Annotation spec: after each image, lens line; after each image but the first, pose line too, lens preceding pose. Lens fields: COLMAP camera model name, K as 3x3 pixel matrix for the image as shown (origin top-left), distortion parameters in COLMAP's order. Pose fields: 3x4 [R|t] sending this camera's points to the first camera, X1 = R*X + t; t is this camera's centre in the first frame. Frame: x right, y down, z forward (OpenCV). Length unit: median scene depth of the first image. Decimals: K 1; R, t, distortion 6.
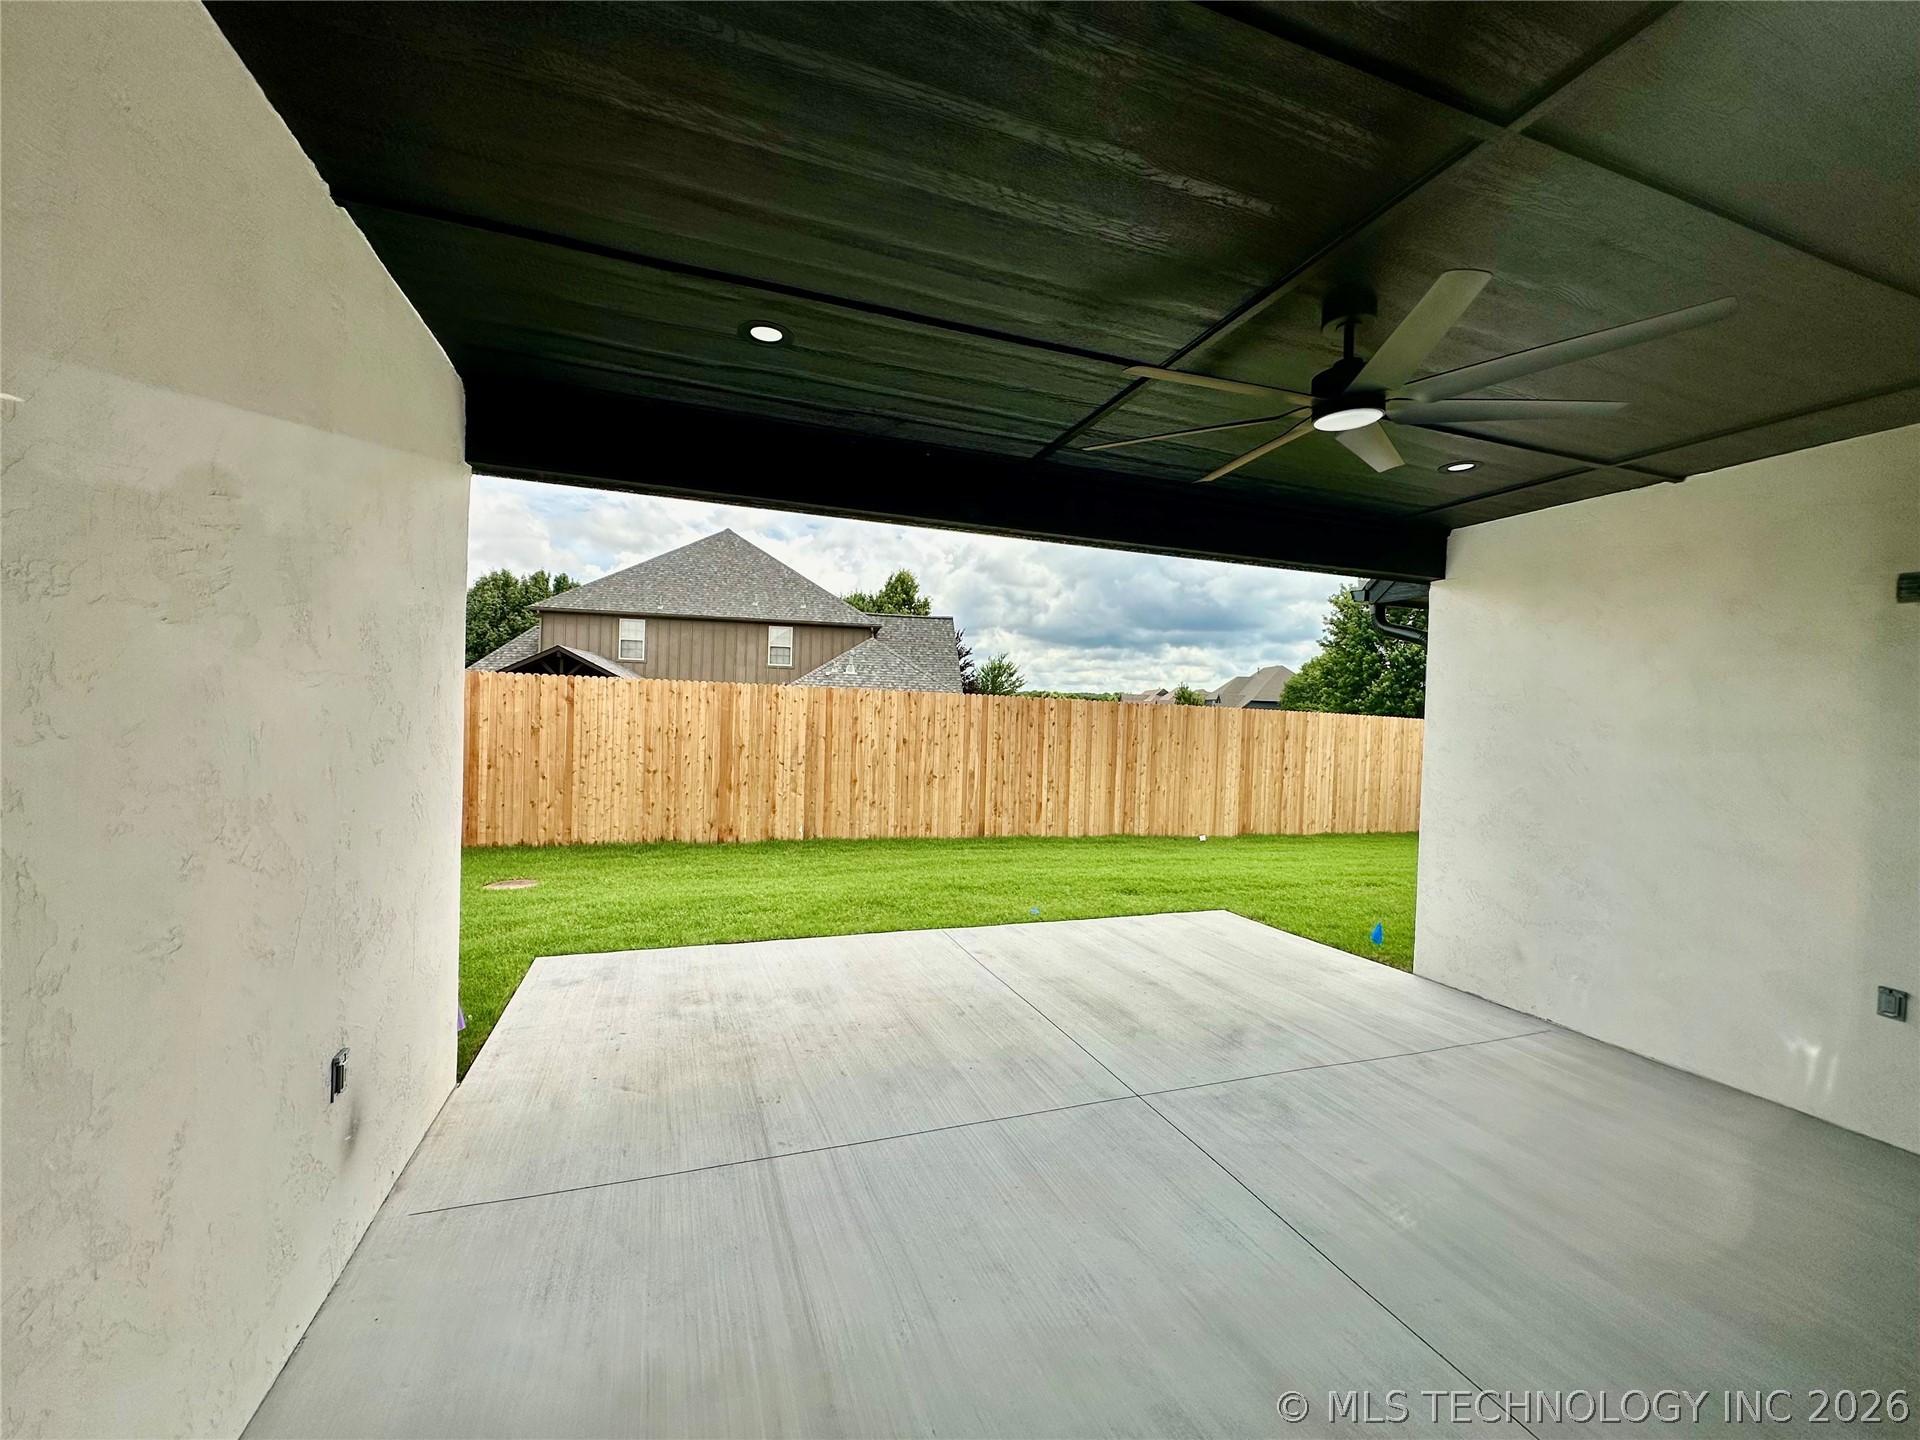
lens RADIAL K [[763.1, 0, 960.1], [0, 763.1, 722.1], [0, 0, 1]] dist [-0.000707, 0.000569]
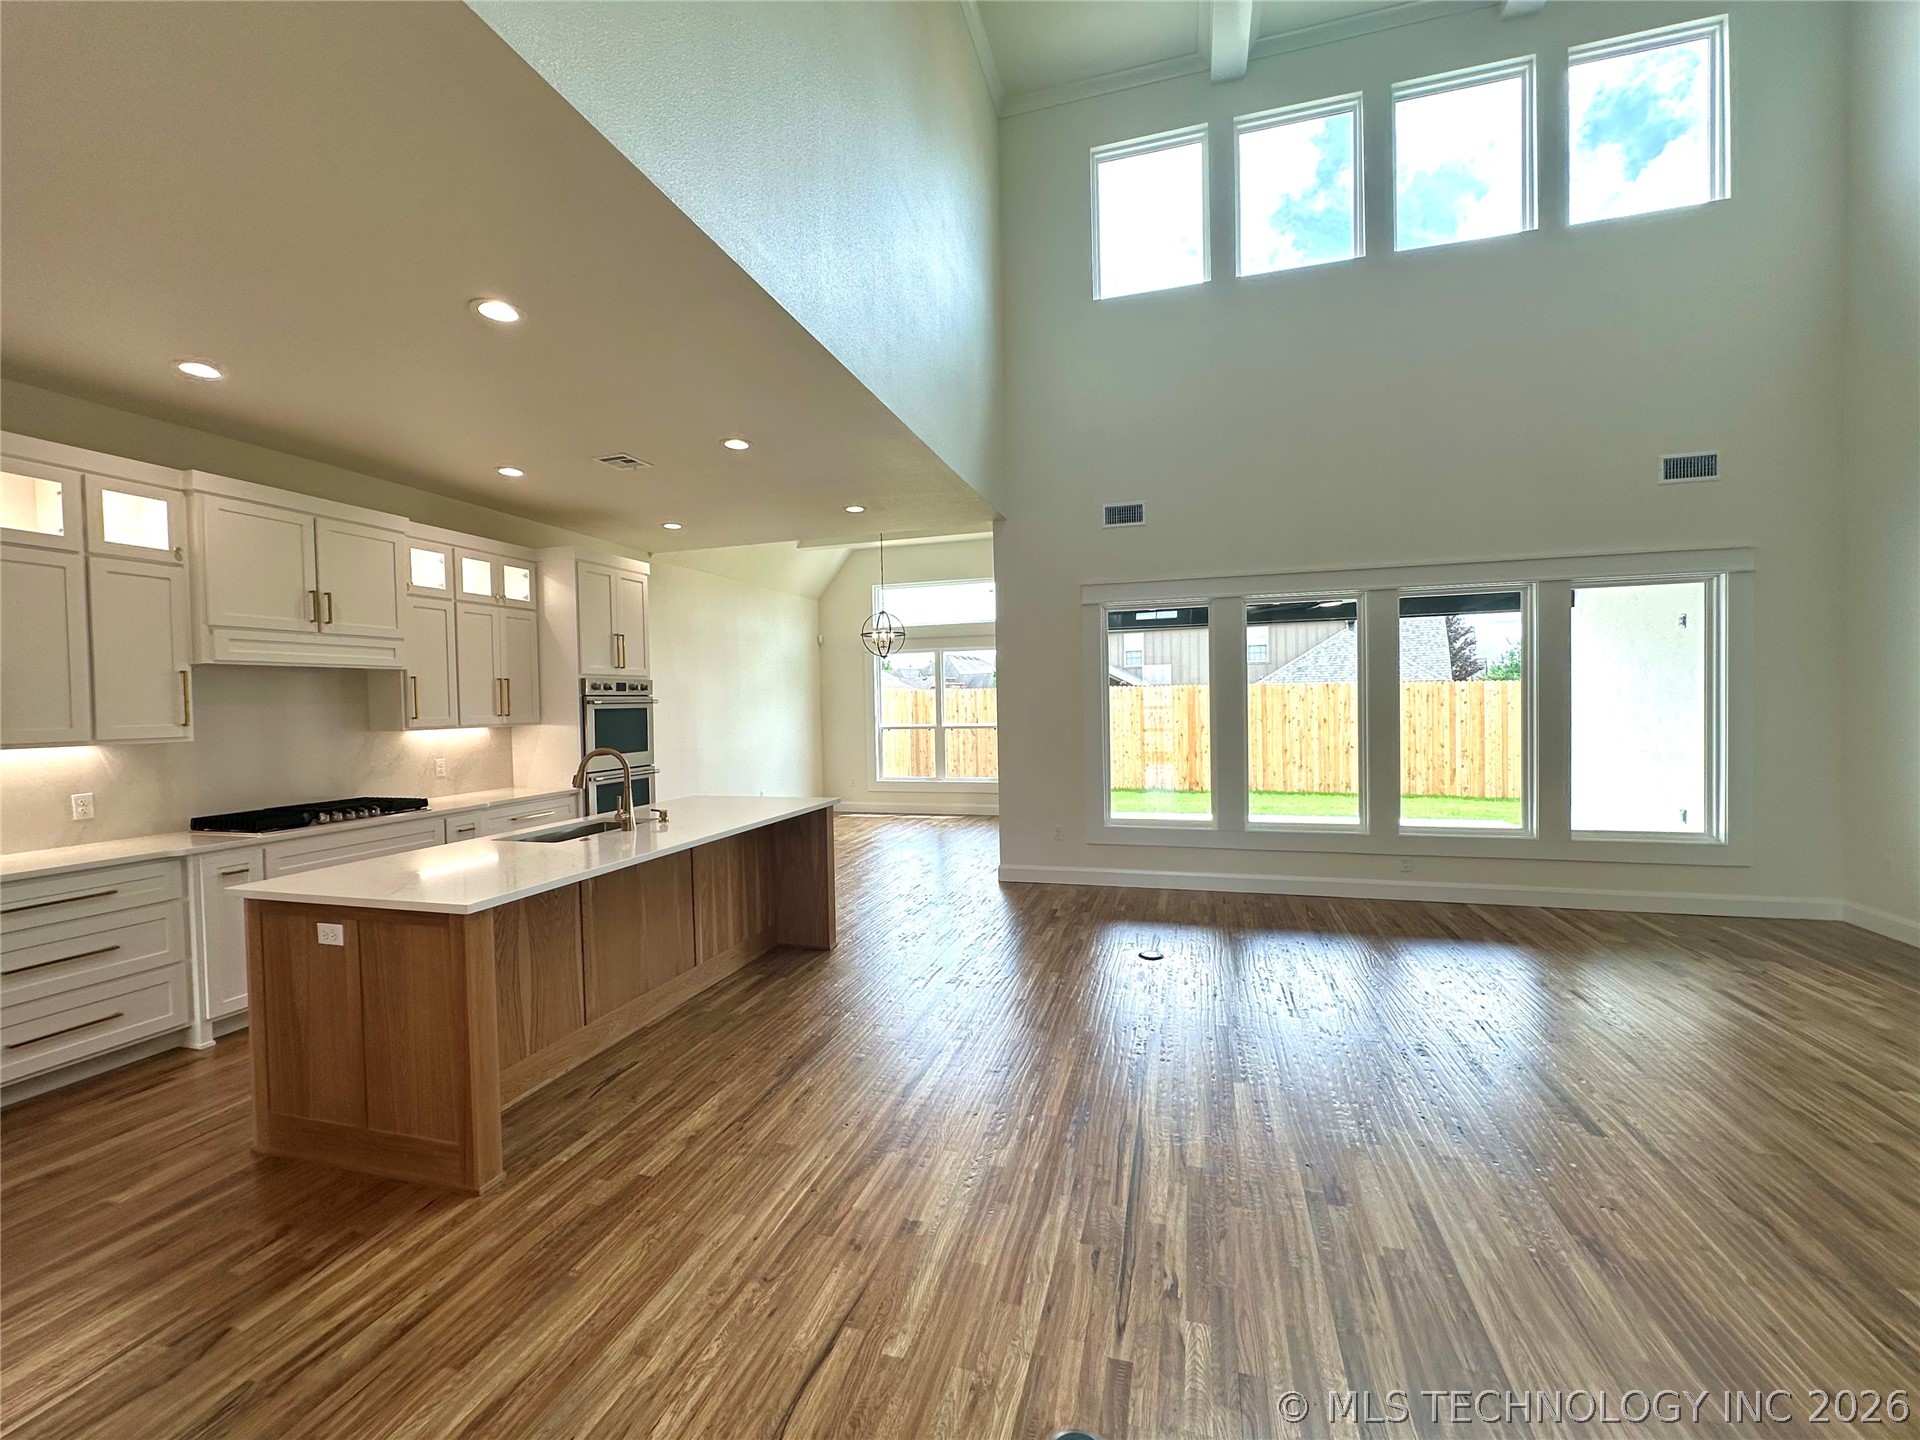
lens RADIAL K [[787.4, 0, 961.0], [0, 787.4, 718.7], [0, 0, 1]] dist [0.000398, 0.000101]
pose [[0.808358, -0.033747, -0.587723, 0.208480], [0.035668, 0.999329, -0.008324, 0.009893], [0.587610, -0.014234, 0.809019, -0.459797]]
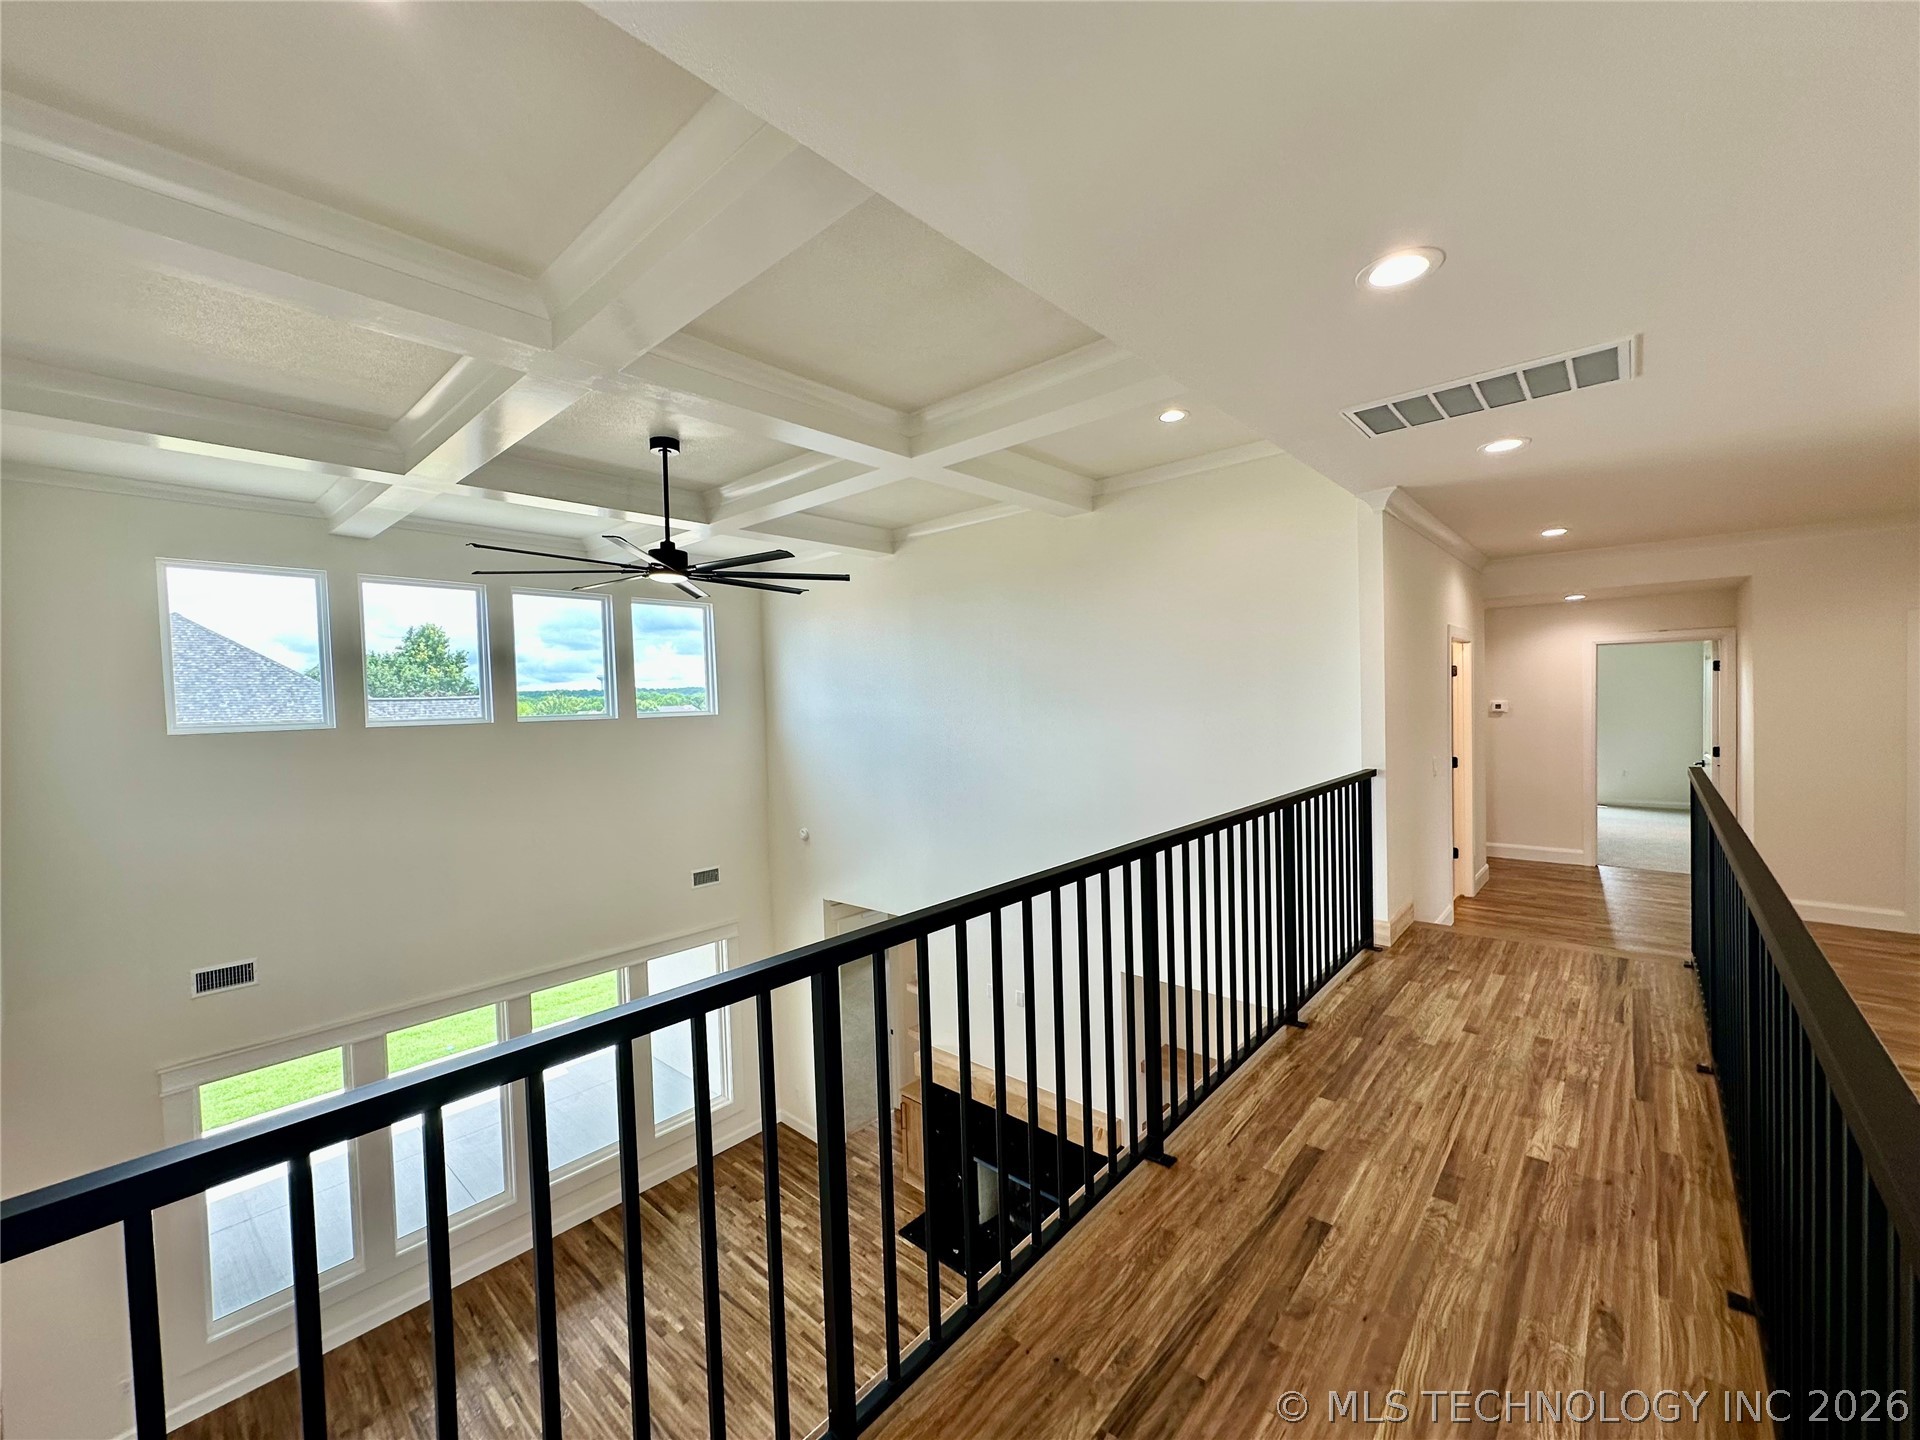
lens RADIAL K [[763.1, 0, 960.1], [0, 763.1, 722.1], [0, 0, 1]] dist [-0.000707, 0.000569]
pose [[0.876472, -0.071499, 0.476114, 0.171320], [0.064667, 0.997433, 0.030743, -0.240963], [-0.477090, 0.003844, 0.878846, -0.561373]]
